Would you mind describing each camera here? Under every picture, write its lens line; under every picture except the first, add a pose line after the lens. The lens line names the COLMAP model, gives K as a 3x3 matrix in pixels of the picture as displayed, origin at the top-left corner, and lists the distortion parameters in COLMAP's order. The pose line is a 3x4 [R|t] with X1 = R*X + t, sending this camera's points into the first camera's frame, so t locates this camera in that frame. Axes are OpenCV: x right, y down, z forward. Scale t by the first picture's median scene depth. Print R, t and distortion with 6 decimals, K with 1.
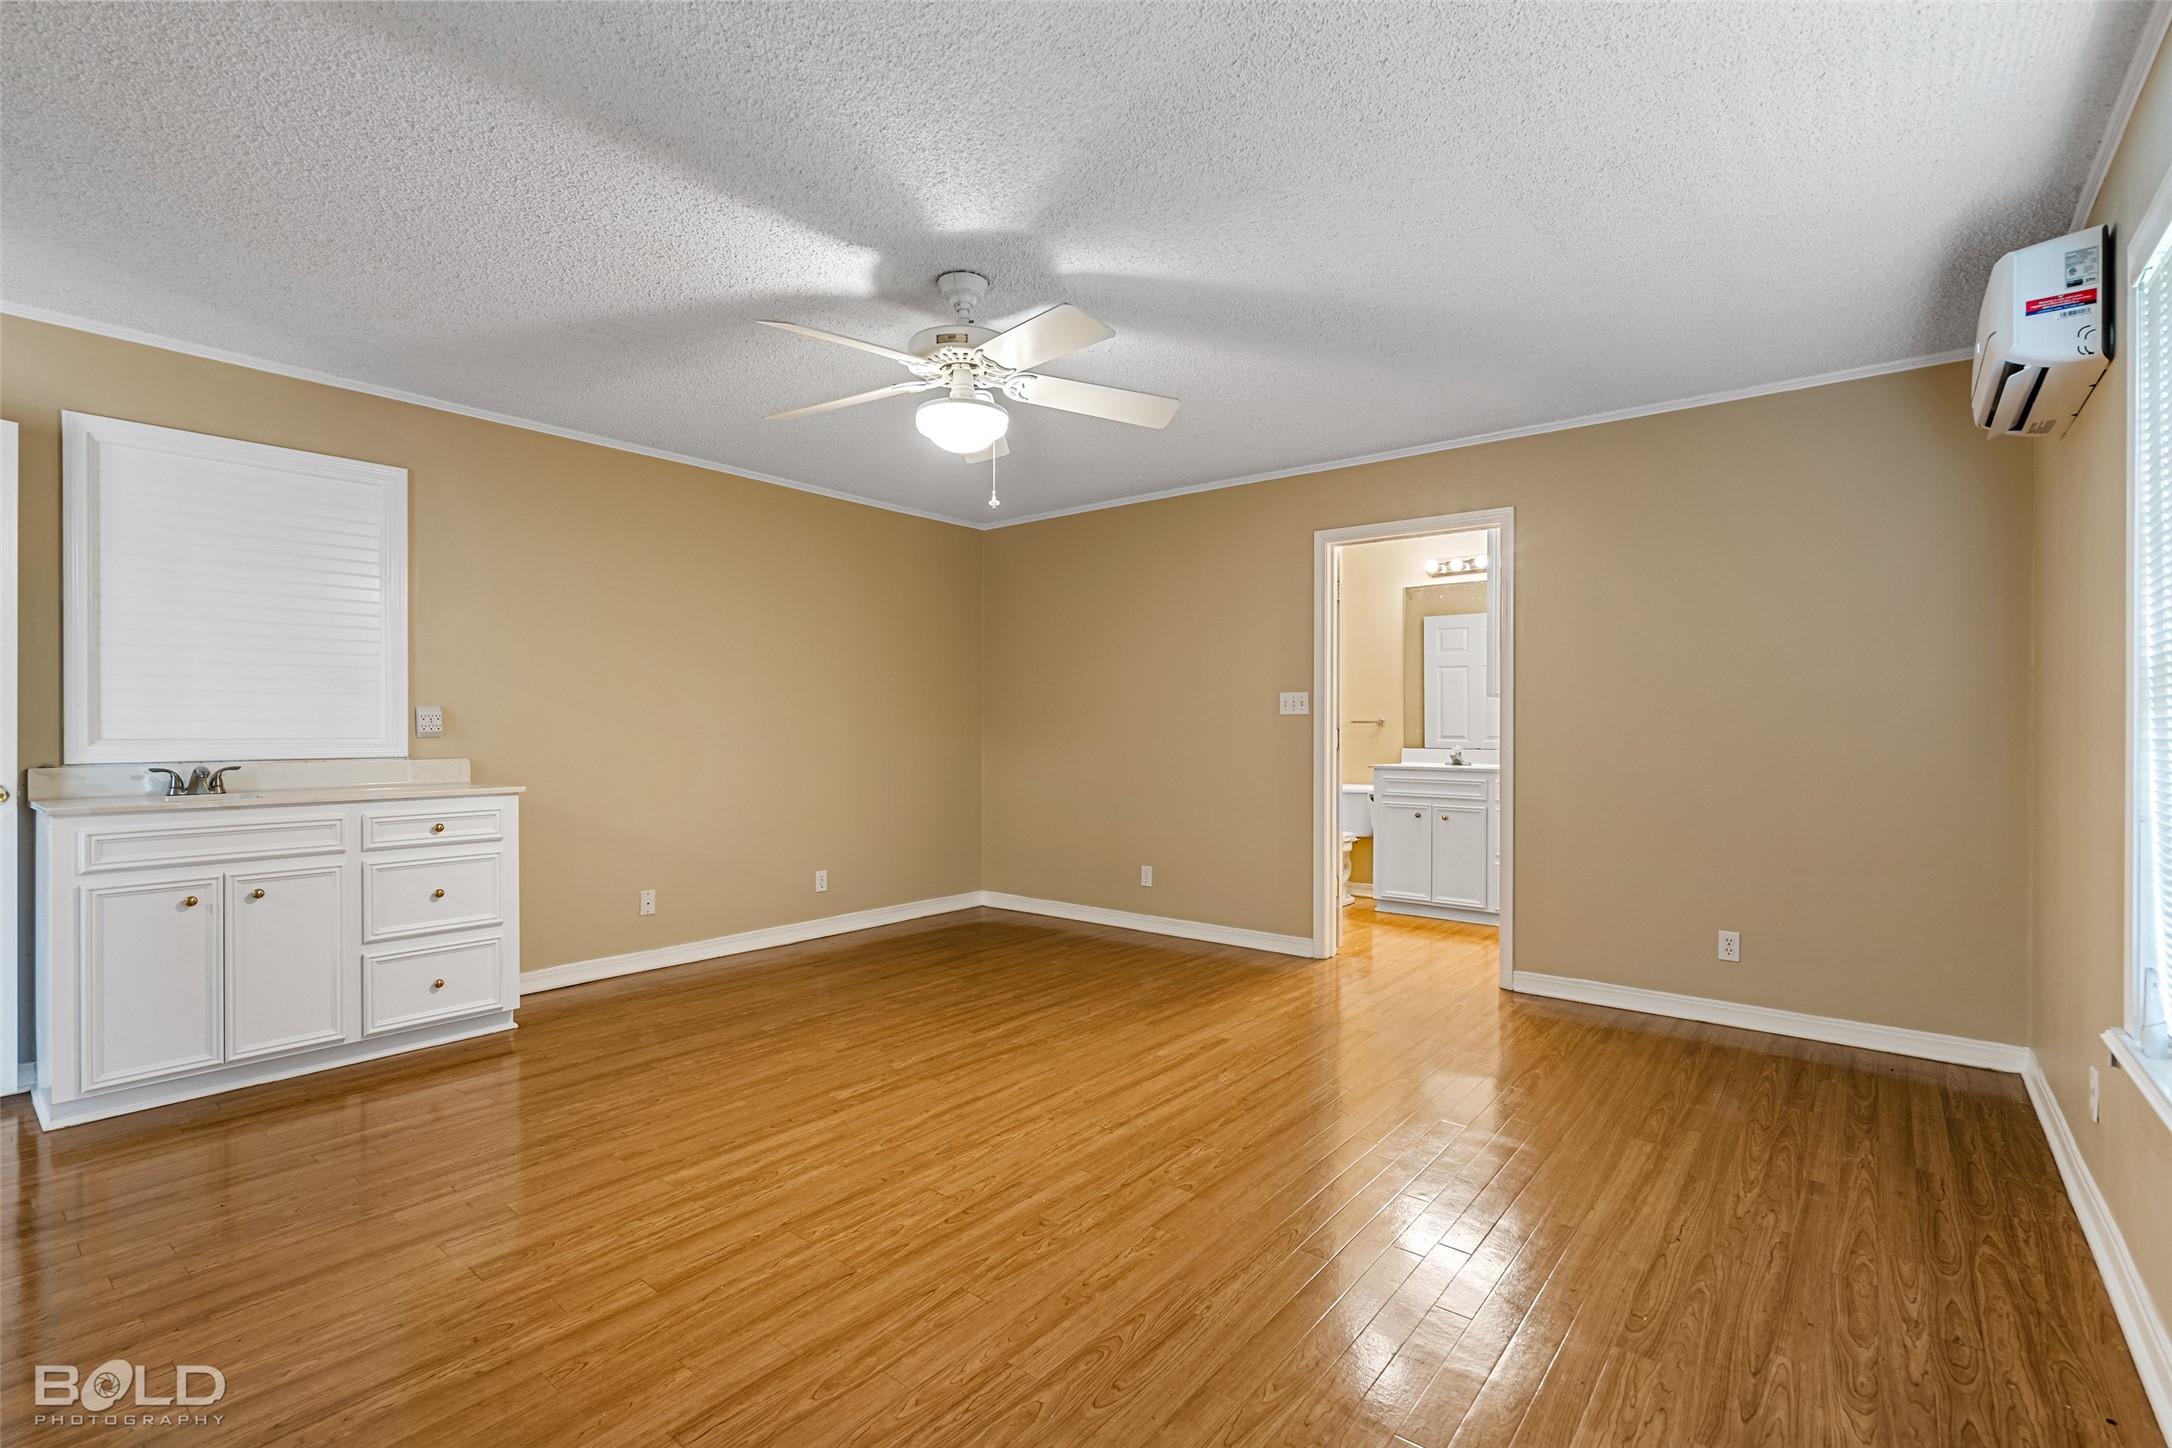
lens RADIAL K [[985.8, 0, 1086.0], [0, 985.8, 724.0], [0, 0, 1]] dist [-0.003733, -0.000219]
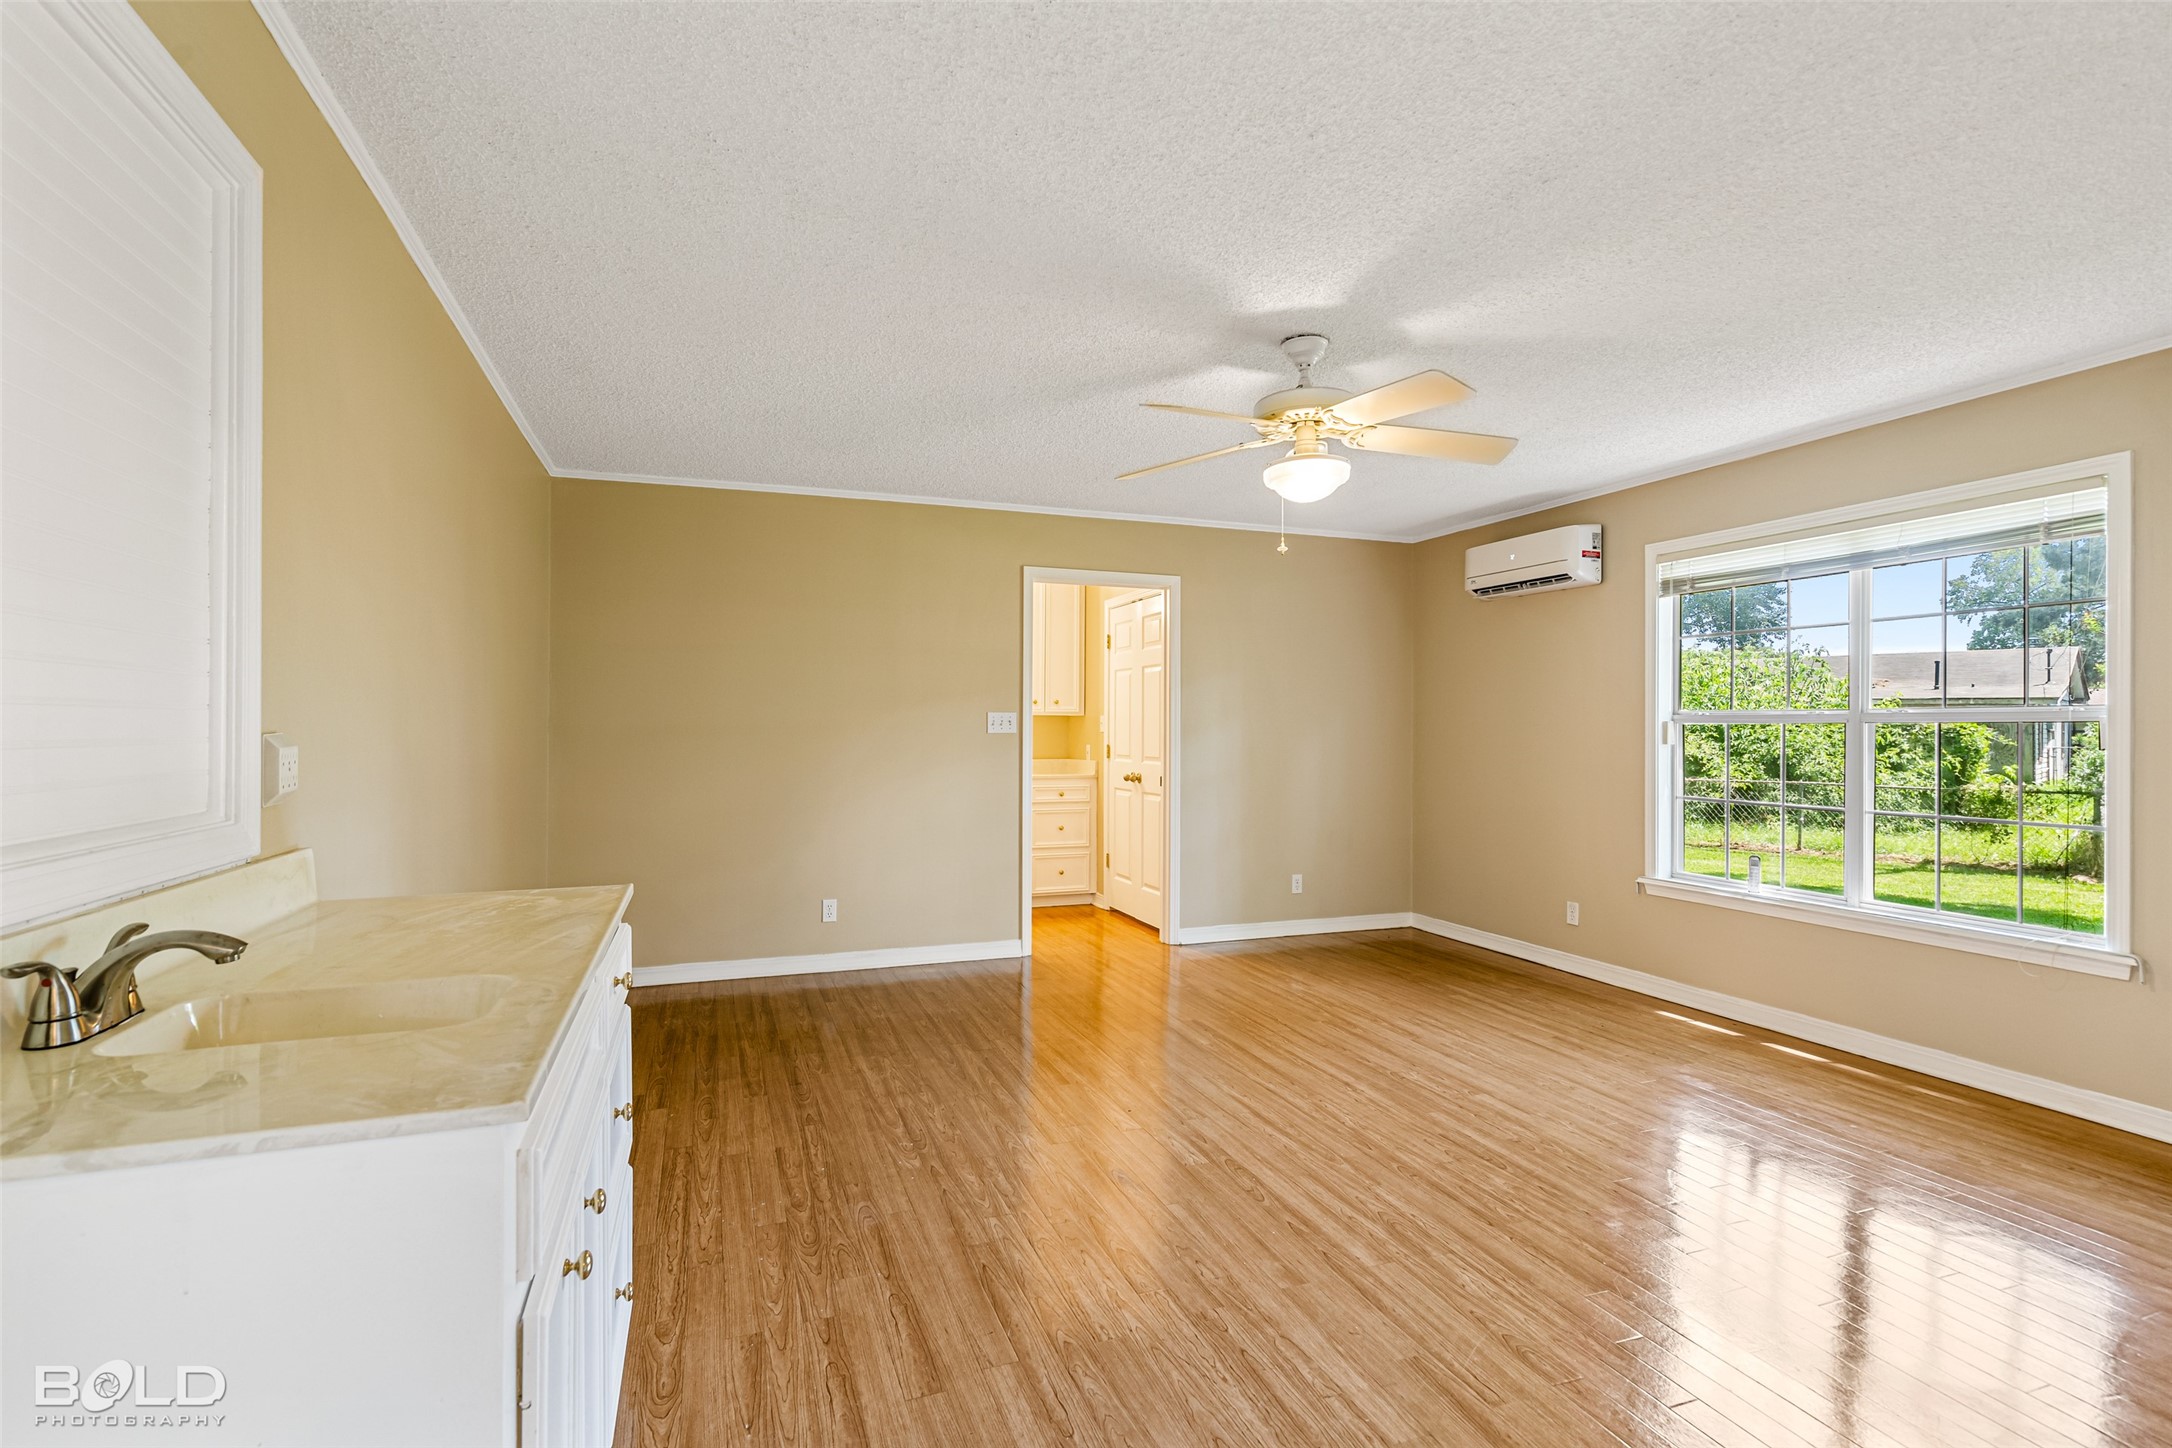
lens RADIAL K [[992.9, 0, 1075.5], [0, 992.9, 724.2], [0, 0, 1]] dist [-0.004014, 0.003771]
pose [[0.517150, 0.002606, 0.855891, -1.168673], [-0.004099, 0.999991, -0.000568, -0.033316], [-0.855885, -0.003214, 0.517156, 0.652059]]
